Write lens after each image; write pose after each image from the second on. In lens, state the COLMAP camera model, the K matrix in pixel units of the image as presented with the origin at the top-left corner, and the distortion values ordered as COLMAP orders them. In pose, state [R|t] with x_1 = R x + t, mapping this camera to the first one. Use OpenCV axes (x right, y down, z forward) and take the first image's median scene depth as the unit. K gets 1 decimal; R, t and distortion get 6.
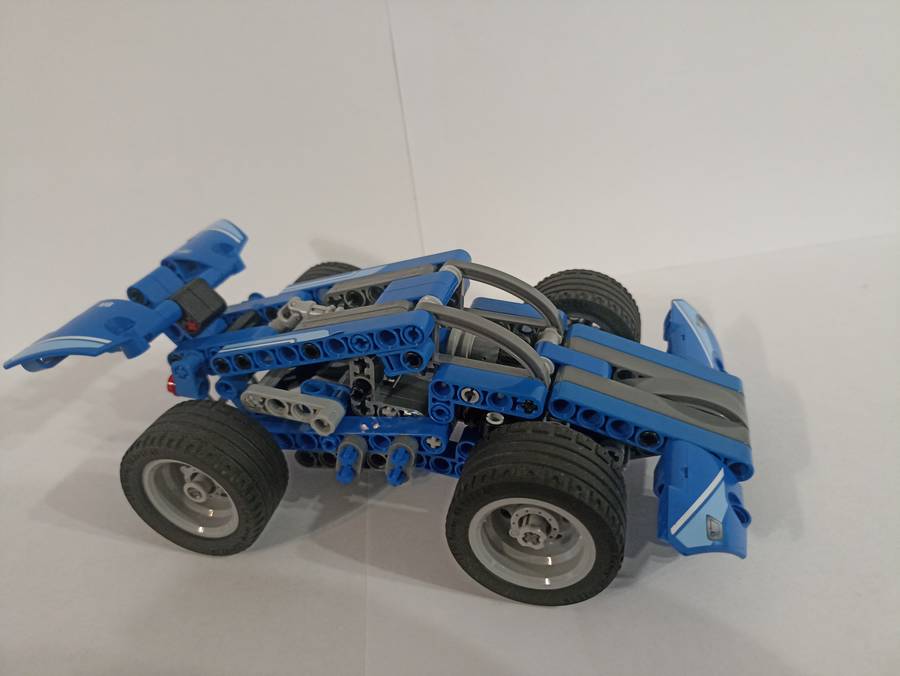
lens RADIAL K [[690.6, 0, 449.5], [0, 690.6, 333.4], [0, 0, 1]] dist [-0.009219, -0.008395]
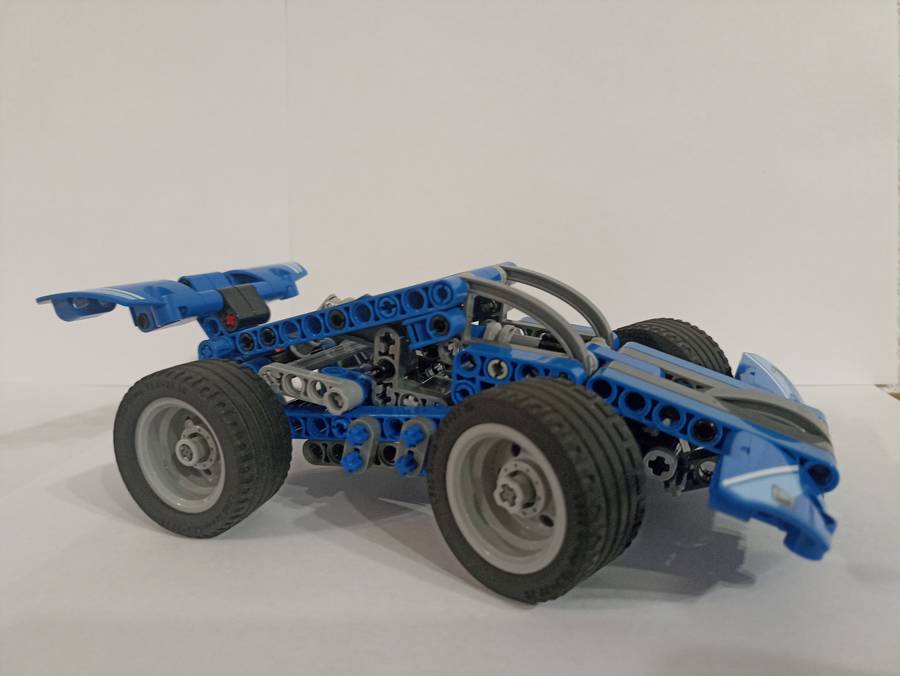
lens RADIAL K [[690.6, 0, 449.2], [0, 690.6, 336.2], [0, 0, 1]] dist [-0.009219, -0.008395]
pose [[0.986899, 0.079846, -0.140197, 0.084540], [-0.119998, 0.944110, -0.307012, 0.313823], [0.107848, 0.319813, 0.941323, 0.129998]]
